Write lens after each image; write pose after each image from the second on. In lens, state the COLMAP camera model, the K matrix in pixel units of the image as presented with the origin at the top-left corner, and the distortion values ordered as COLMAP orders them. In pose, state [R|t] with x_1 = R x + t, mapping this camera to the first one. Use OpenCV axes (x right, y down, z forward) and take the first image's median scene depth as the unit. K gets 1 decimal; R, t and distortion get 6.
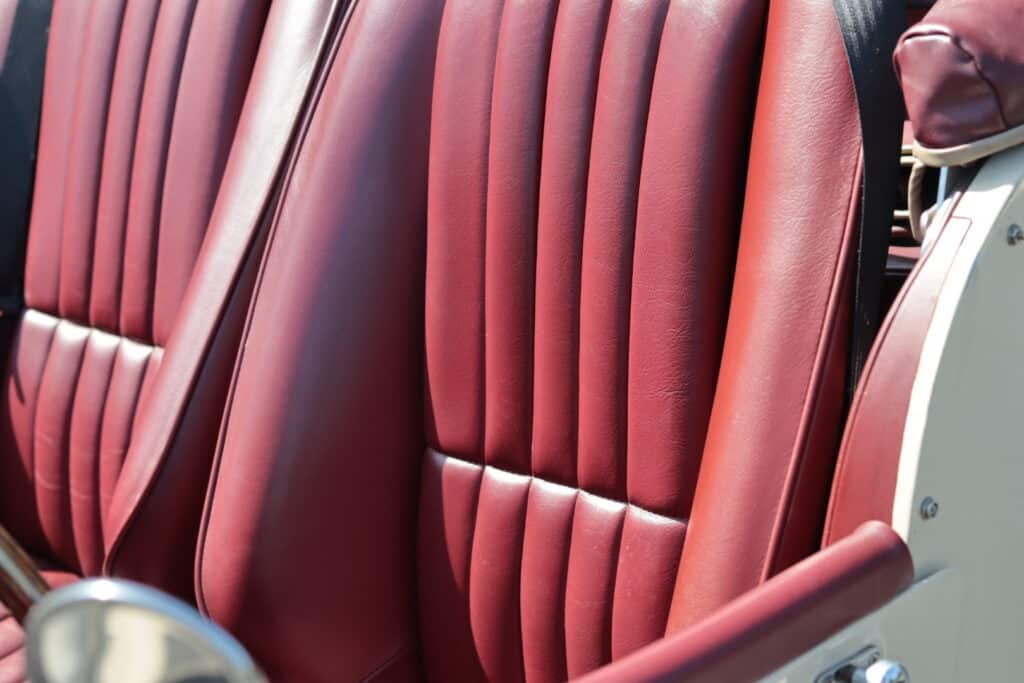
lens RADIAL K [[2434.5, 0, 512.0], [0, 2434.5, 341.5], [0, 0, 1]] dist [-0.086192, -0.091557]
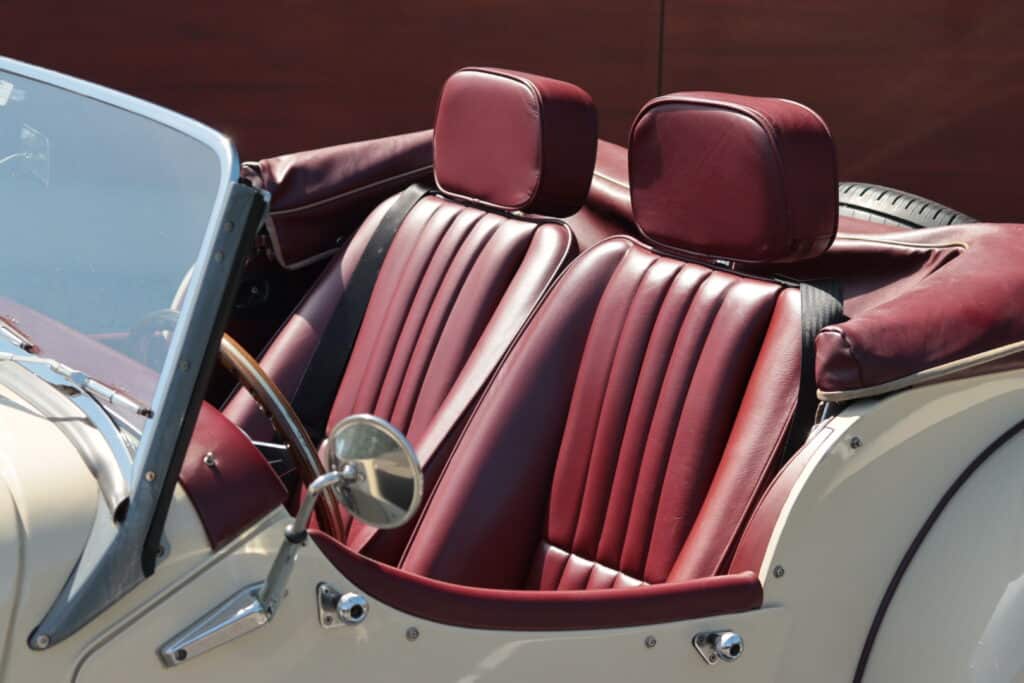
lens RADIAL K [[2434.5, 0, 512.0], [0, 2434.5, 341.5], [0, 0, 1]] dist [-0.086192, -0.091557]
pose [[0.971294, 0.200918, -0.127359, 0.159246], [-0.219962, 0.962425, -0.159232, 0.221168], [0.090581, 0.182675, 0.978992, -0.818995]]
